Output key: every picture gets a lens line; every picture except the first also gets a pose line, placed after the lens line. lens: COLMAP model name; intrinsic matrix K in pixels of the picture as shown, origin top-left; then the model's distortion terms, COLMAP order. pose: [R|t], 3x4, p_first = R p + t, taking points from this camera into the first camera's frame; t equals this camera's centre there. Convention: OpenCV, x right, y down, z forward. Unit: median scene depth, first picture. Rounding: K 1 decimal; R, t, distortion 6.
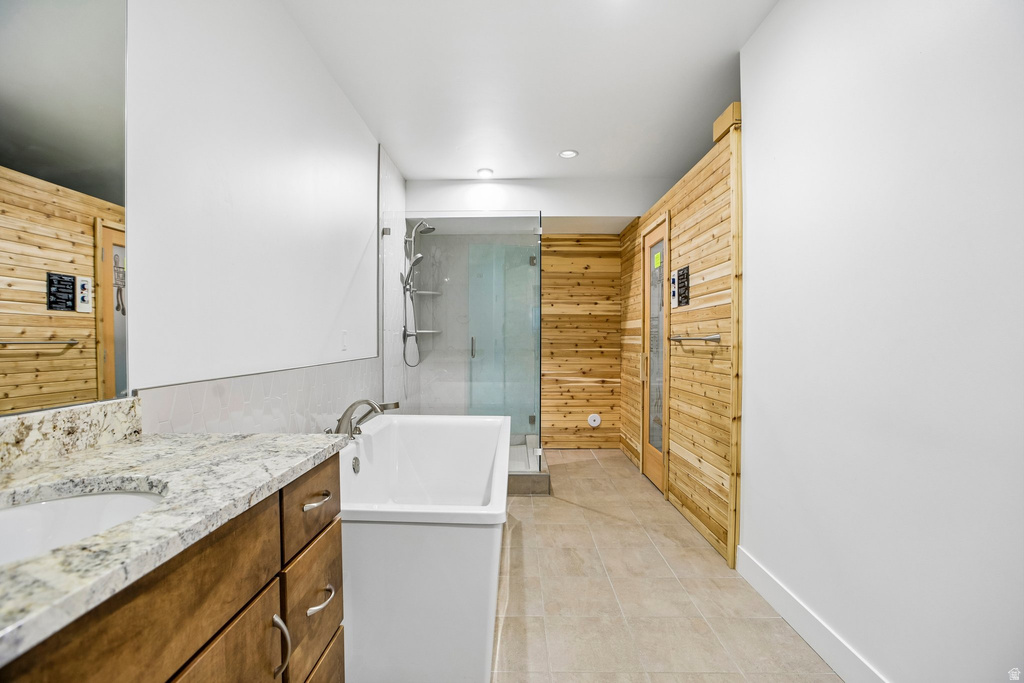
lens RADIAL K [[469.4, 0, 512.0], [0, 469.4, 341.5], [0, 0, 1]] dist [-0.066655, 0.027256]
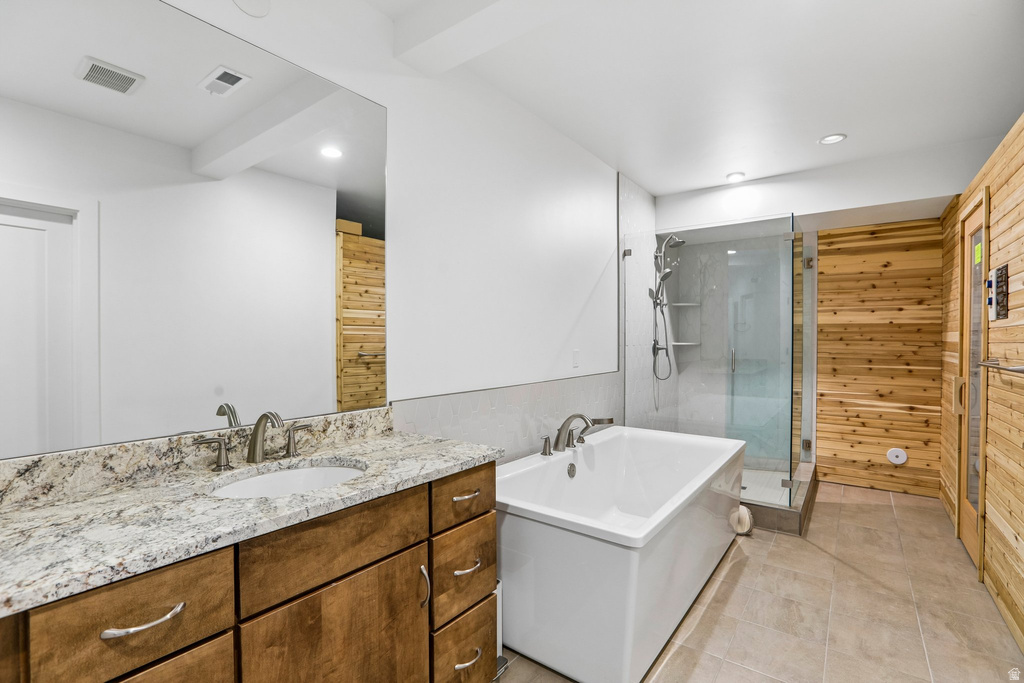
lens RADIAL K [[469.5, 0, 512.0], [0, 469.5, 341.5], [0, 0, 1]] dist [-0.056133, 0.016774]
pose [[0.806561, 0.004800, -0.591132, 0.147190], [-0.005322, 0.999985, 0.000858, -0.033773], [0.591127, 0.002454, 0.806574, -0.013968]]
